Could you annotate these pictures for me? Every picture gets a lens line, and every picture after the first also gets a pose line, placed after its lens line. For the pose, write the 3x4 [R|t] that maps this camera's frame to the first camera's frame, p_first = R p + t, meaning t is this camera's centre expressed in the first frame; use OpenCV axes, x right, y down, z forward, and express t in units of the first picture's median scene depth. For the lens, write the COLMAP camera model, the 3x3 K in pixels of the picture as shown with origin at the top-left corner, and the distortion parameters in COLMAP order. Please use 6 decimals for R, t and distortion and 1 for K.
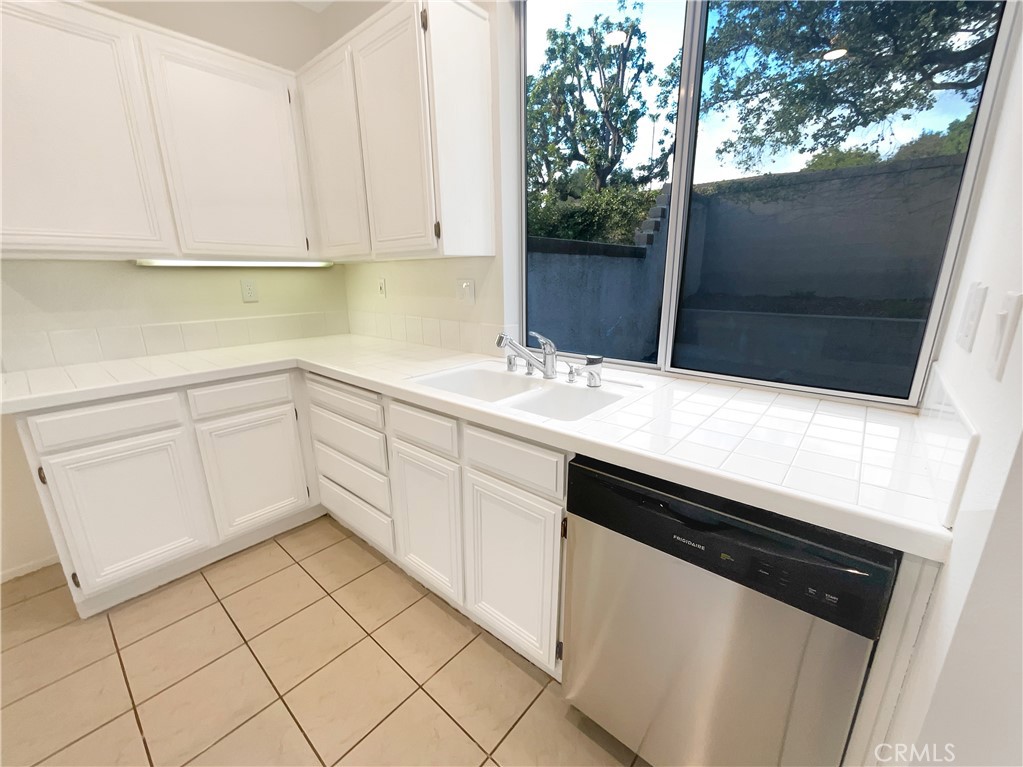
lens RADIAL K [[421.7, 0, 511.5], [0, 421.7, 383.5], [0, 0, 1]] dist [-0.000738, -0.000173]
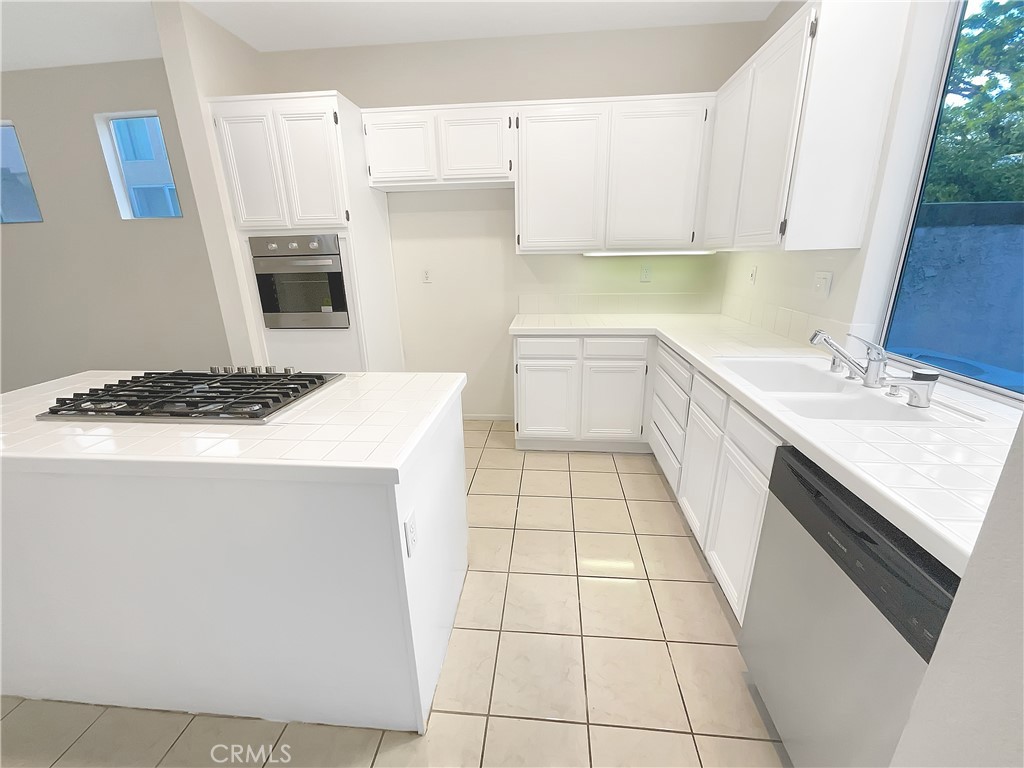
lens RADIAL K [[421.2, 0, 512.0], [0, 421.2, 384.0], [0, 0, 1]] dist [-0.001246, -0.000158]
pose [[0.581104, 0.241635, -0.777130, 0.346025], [-0.196417, 0.968318, 0.154210, -0.006805], [0.789771, 0.063030, 0.610155, -0.169177]]
